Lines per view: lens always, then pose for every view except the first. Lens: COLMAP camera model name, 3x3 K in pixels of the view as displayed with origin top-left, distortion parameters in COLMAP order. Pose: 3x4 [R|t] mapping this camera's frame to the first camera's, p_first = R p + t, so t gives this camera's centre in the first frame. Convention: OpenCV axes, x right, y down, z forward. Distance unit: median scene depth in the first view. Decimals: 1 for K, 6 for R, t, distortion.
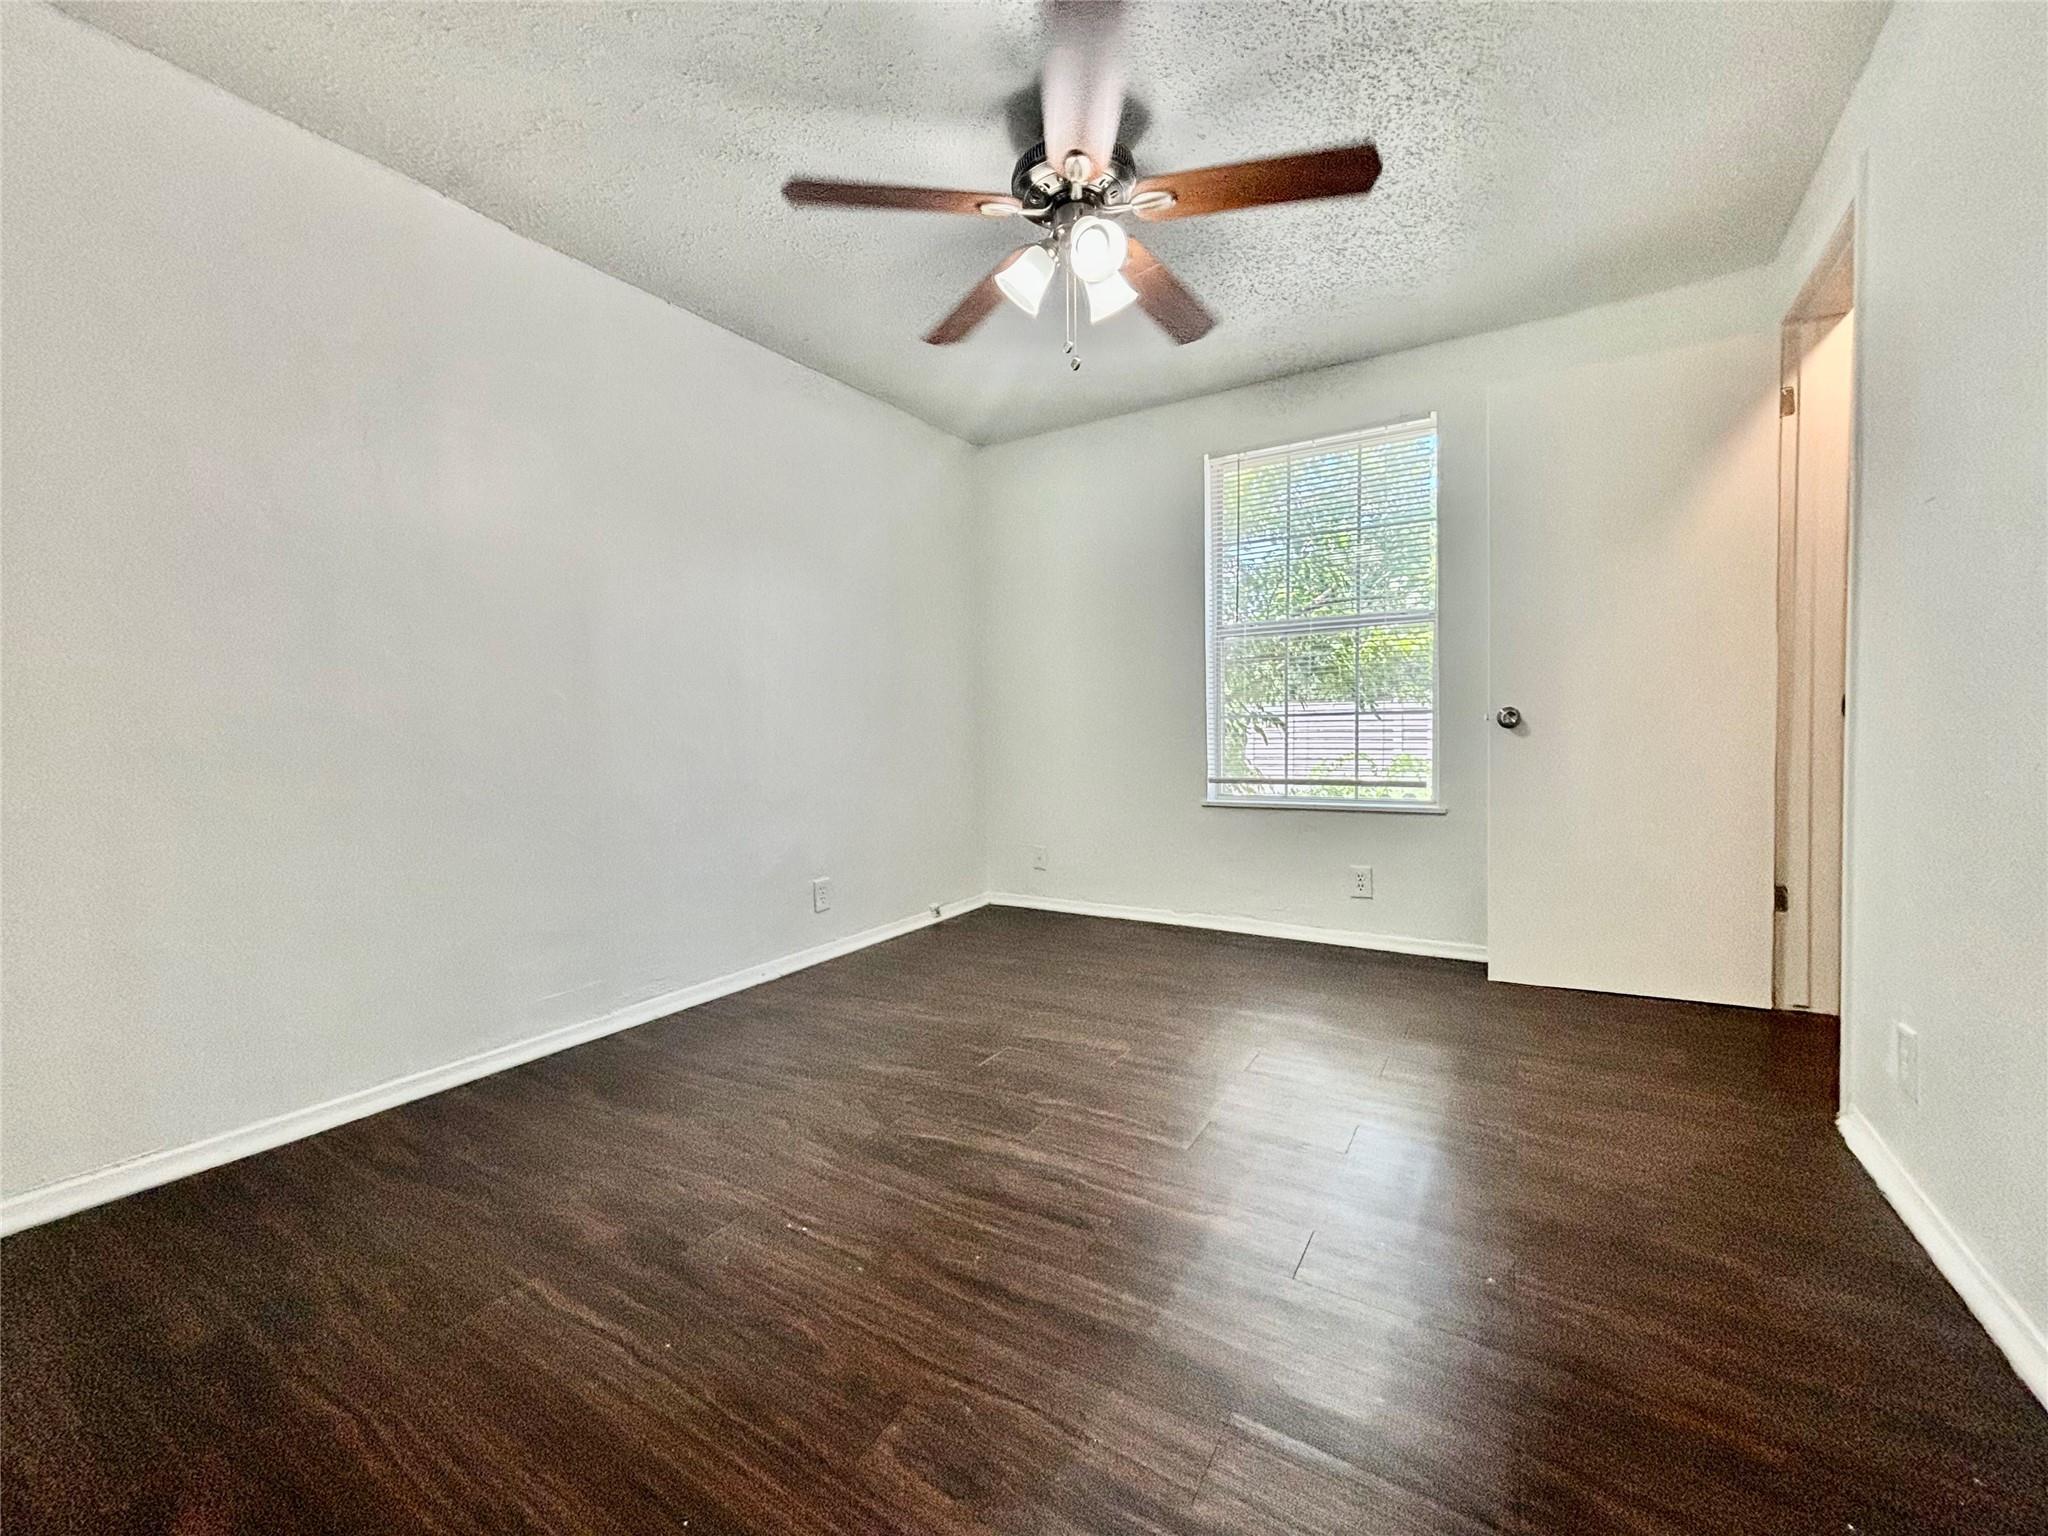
lens RADIAL K [[828.8, 0, 1024.0], [0, 828.8, 768.0], [0, 0, 1]] dist [0.017246, -0.000212]
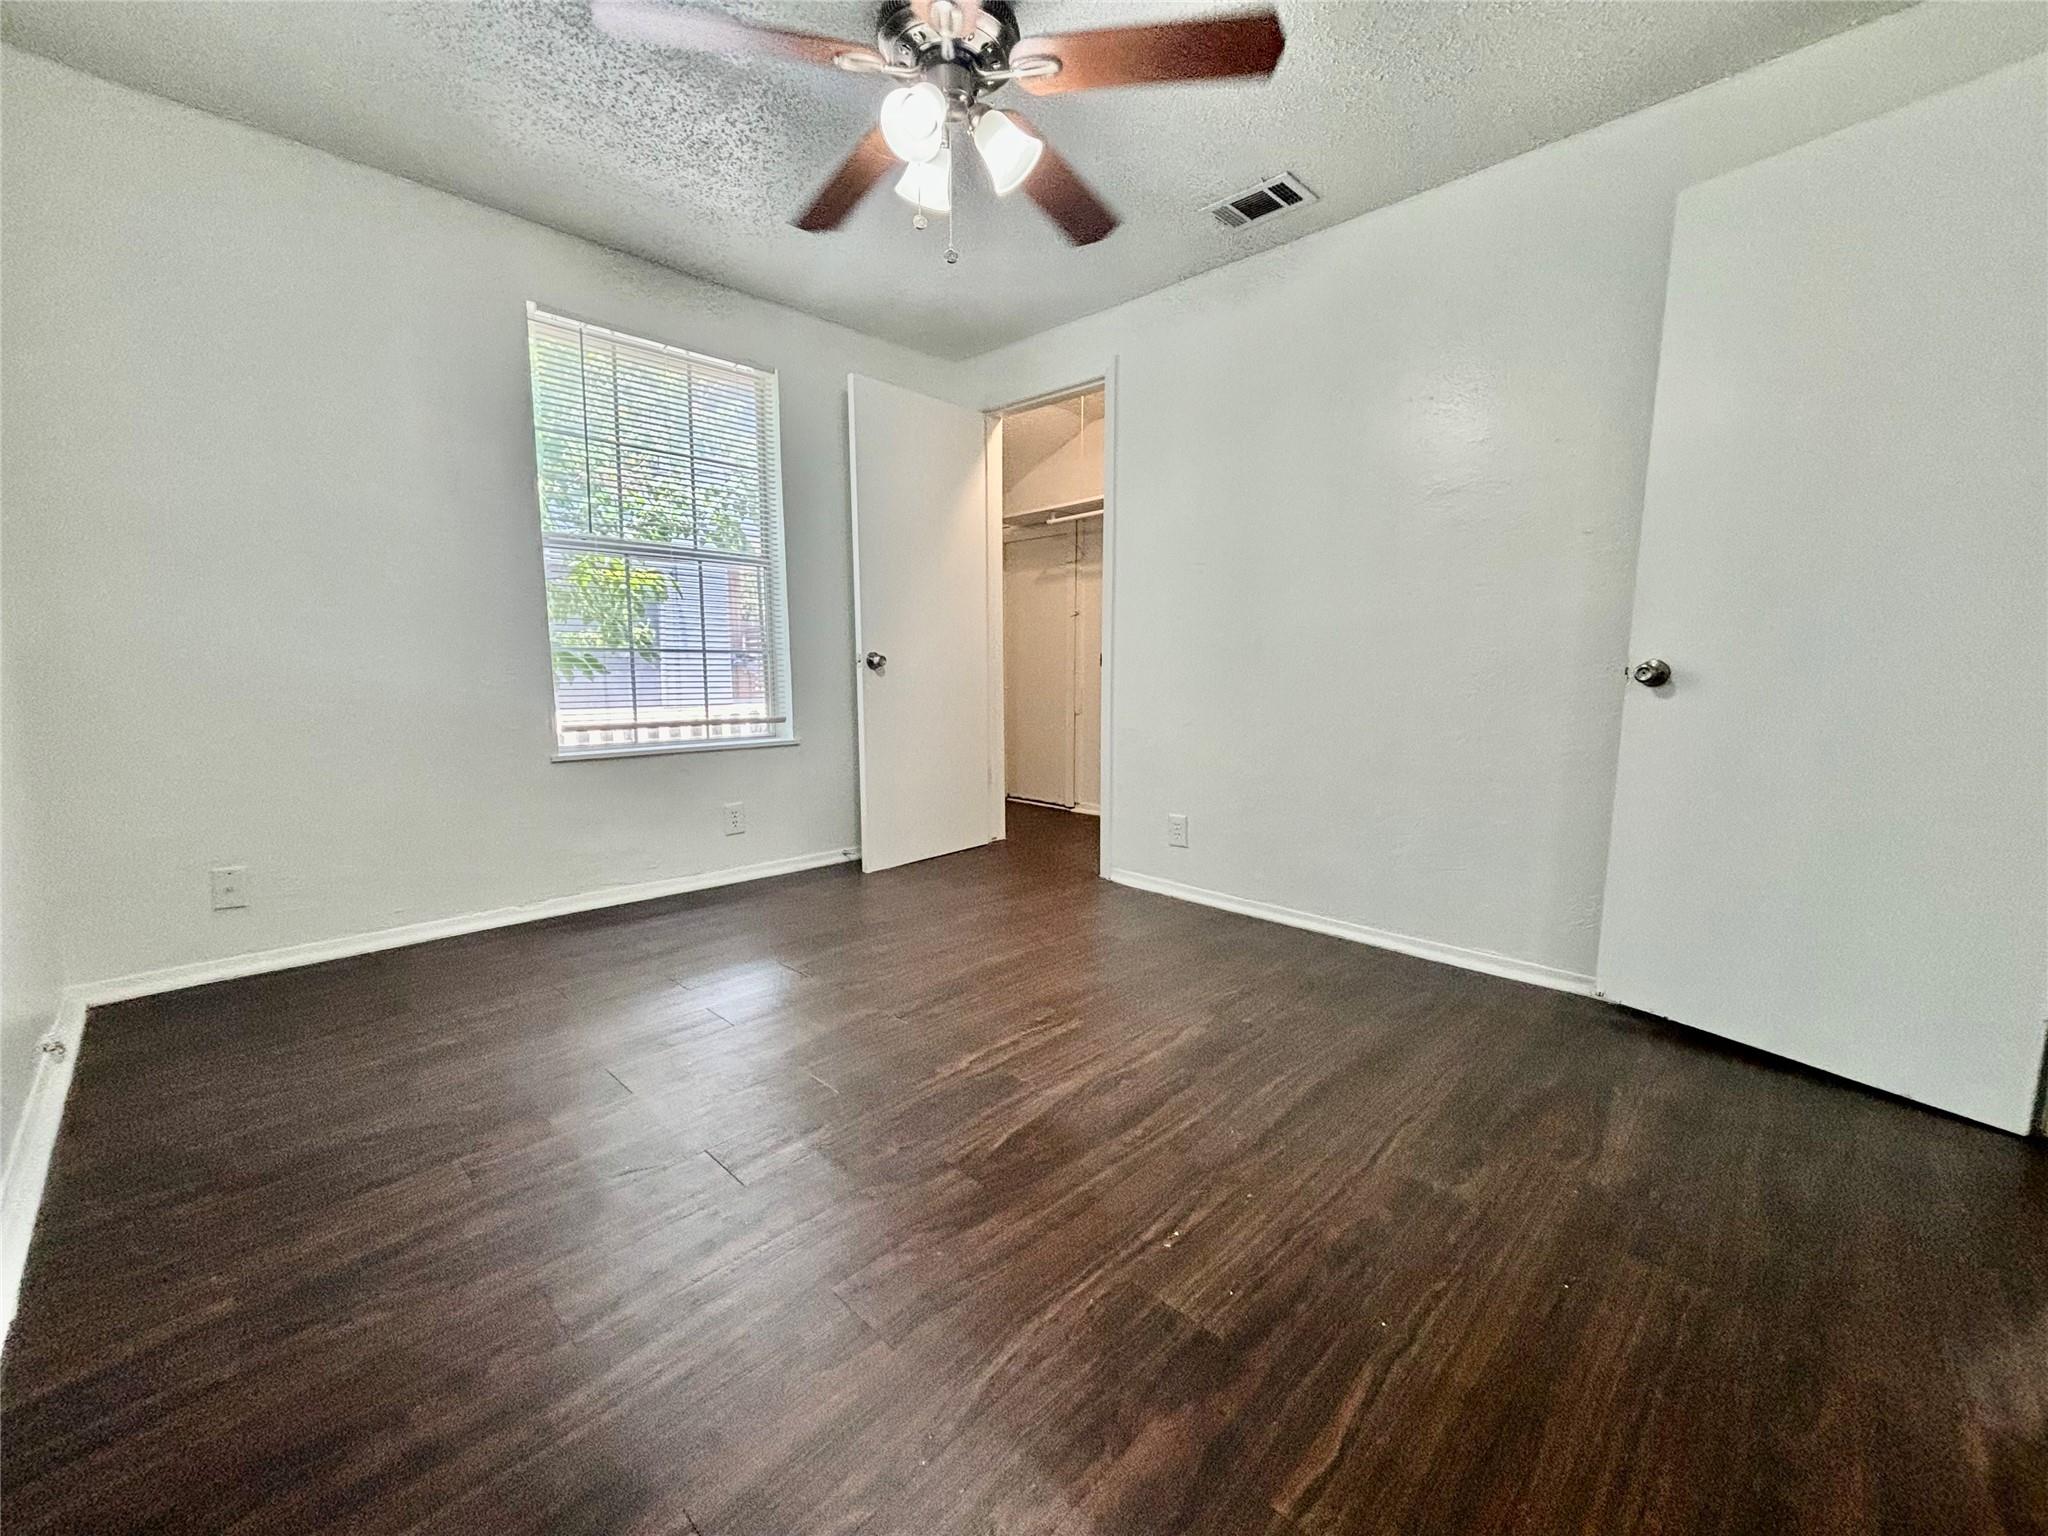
lens RADIAL K [[822.1, 0, 1024.0], [0, 822.1, 768.0], [0, 0, 1]] dist [0.001011, -0.003028]
pose [[0.235513, -0.104365, 0.966251, -0.499595], [0.039730, 0.994420, 0.097724, -0.009608], [-0.971059, 0.015374, 0.238345, 0.436711]]
